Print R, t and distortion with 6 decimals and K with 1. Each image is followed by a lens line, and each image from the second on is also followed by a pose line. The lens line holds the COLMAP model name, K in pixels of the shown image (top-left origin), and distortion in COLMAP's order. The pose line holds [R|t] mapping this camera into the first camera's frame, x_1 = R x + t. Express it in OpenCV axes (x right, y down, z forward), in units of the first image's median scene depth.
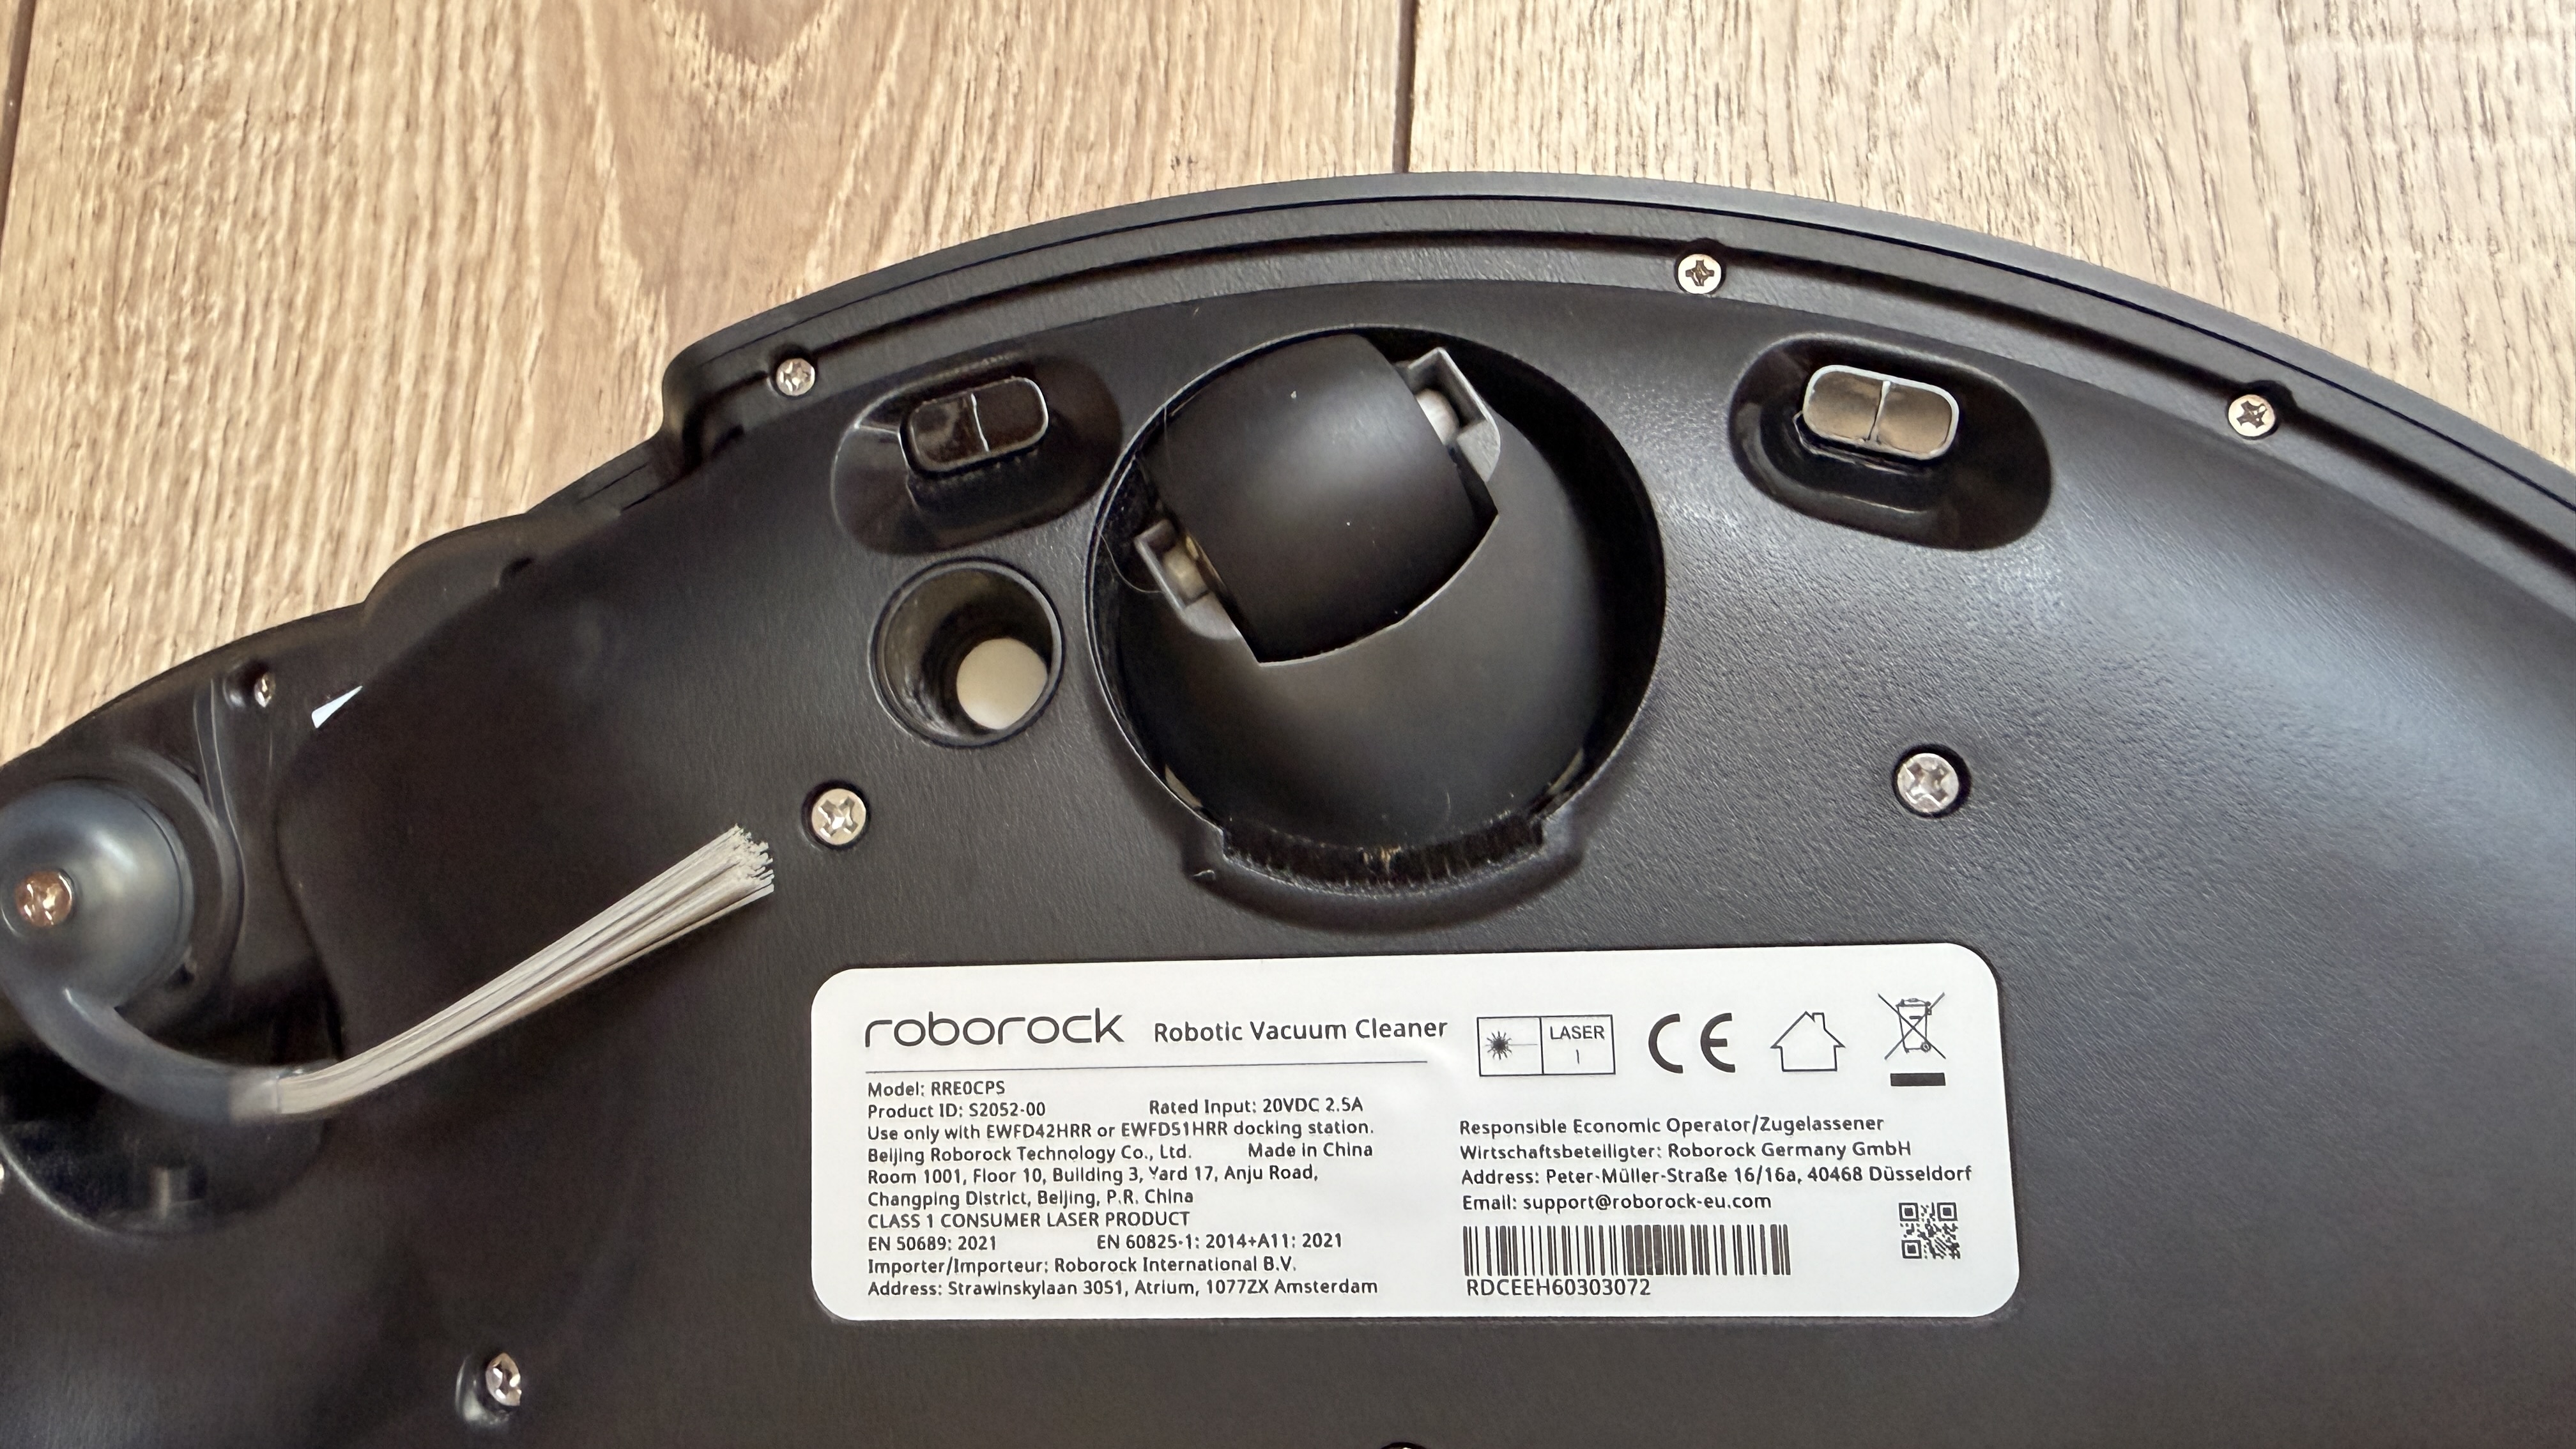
lens RADIAL K [[1934.4, 0, 1133.5], [0, 1934.4, 730.3], [0, 0, 1]] dist [-0.000697, -0.007659]
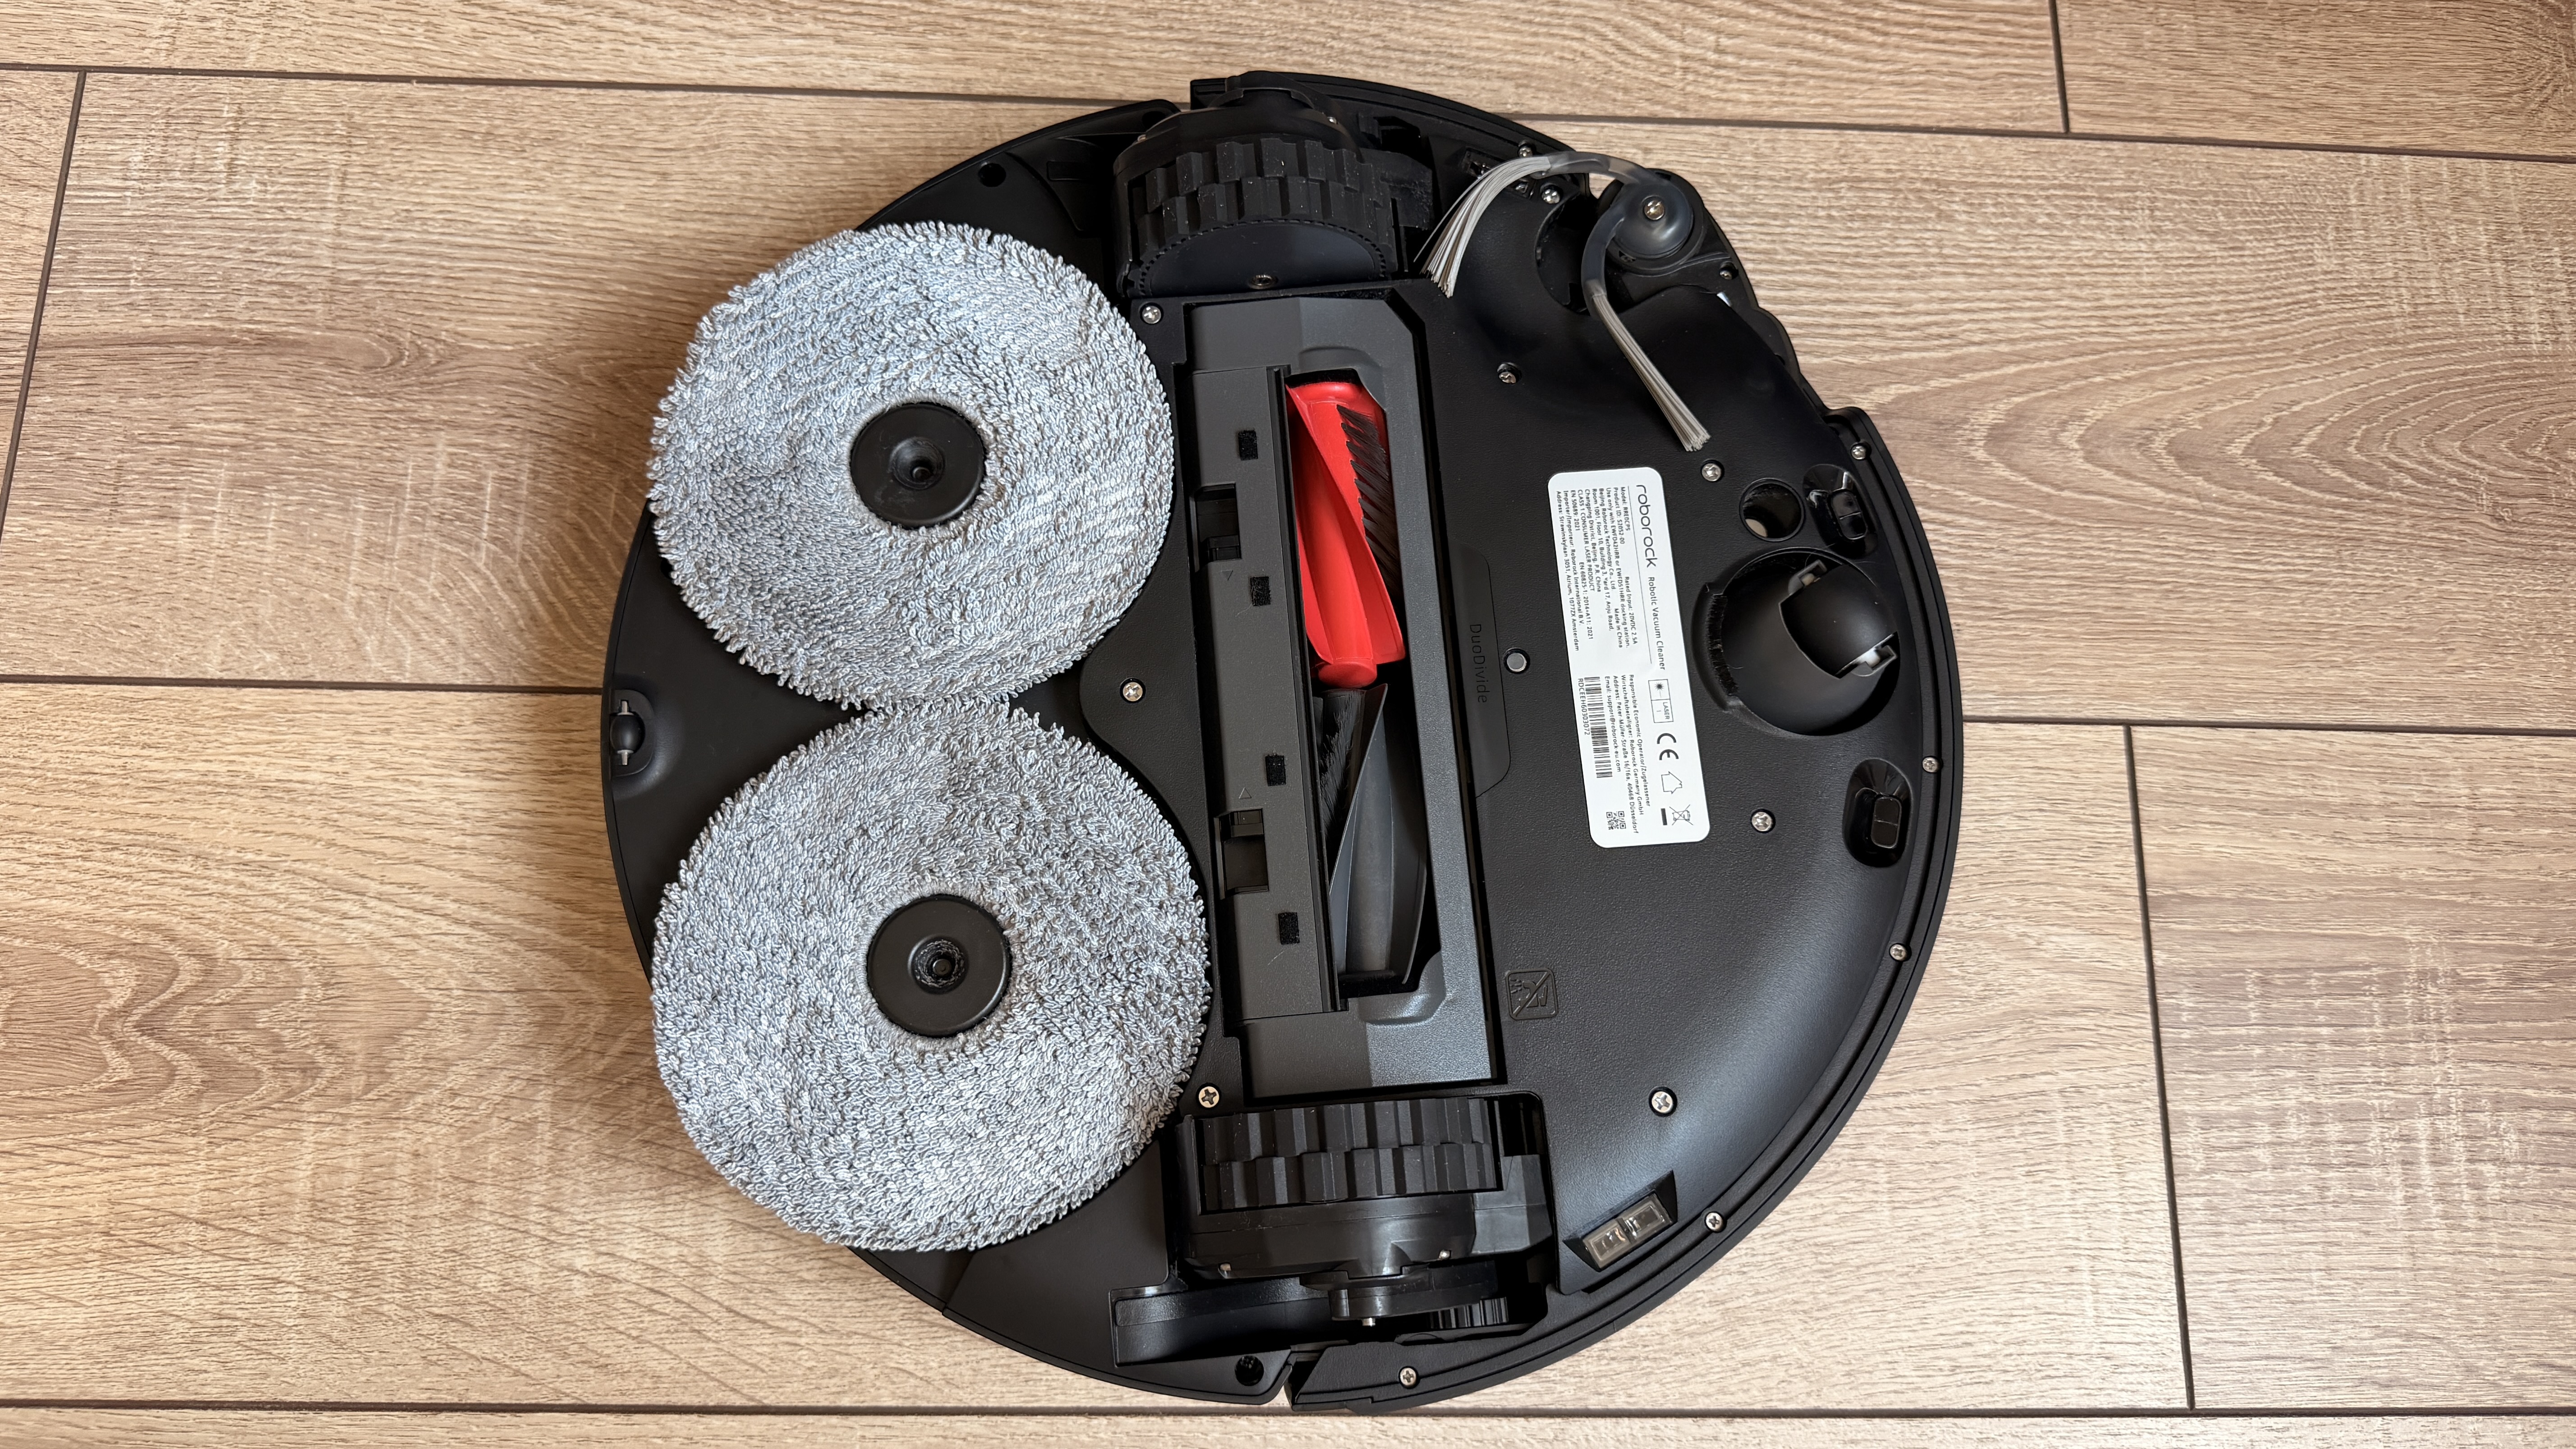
lens RADIAL K [[1999.4, 0, 1288.0], [0, 1999.4, 724.5], [0, 0, 1]] dist [-0.001610, -0.003607]
pose [[0.055860, 0.989340, -0.134486, 0.630657], [-0.996046, 0.064537, 0.061048, 0.549419], [0.069077, 0.130544, 0.989033, -2.107038]]
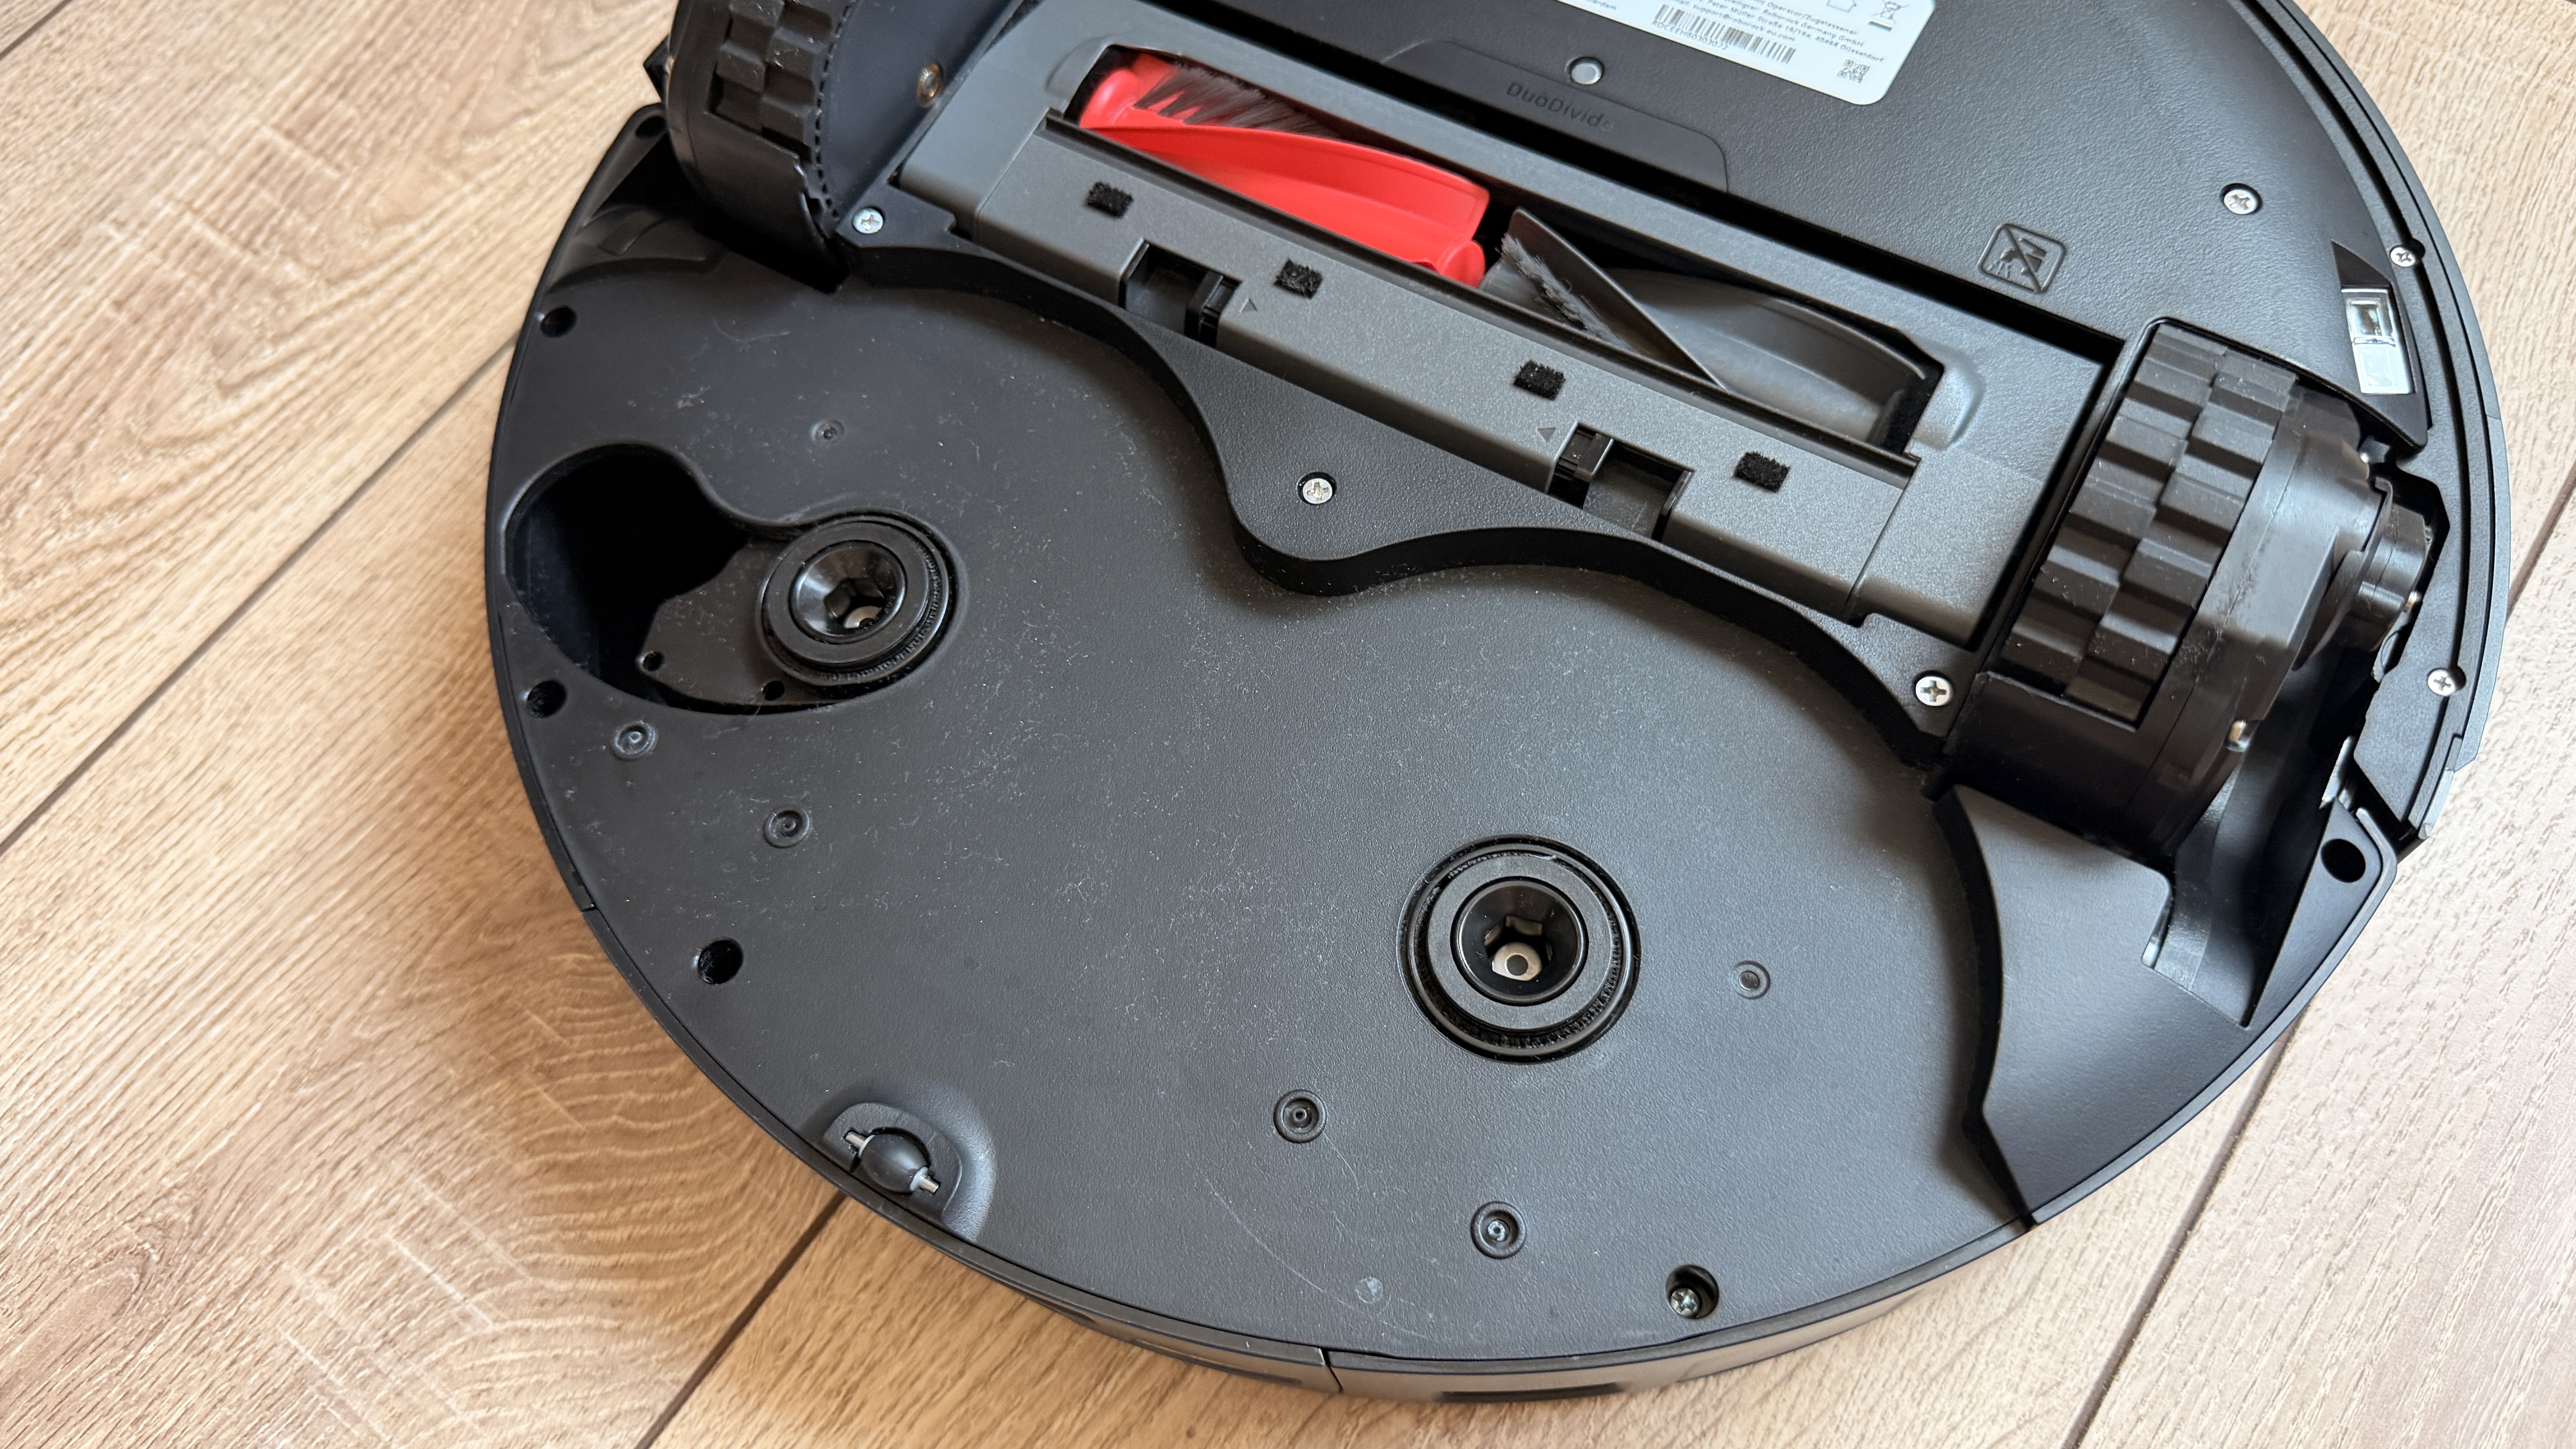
lens RADIAL K [[1867.3, 0, 1288.0], [0, 1867.3, 724.5], [0, 0, 1]] dist [-0.007769, -0.008658]
pose [[0.851291, 0.487613, -0.193744, 0.608690], [-0.520940, 0.829558, -0.201133, 1.566636], [0.062647, 0.272152, 0.960213, -0.837170]]
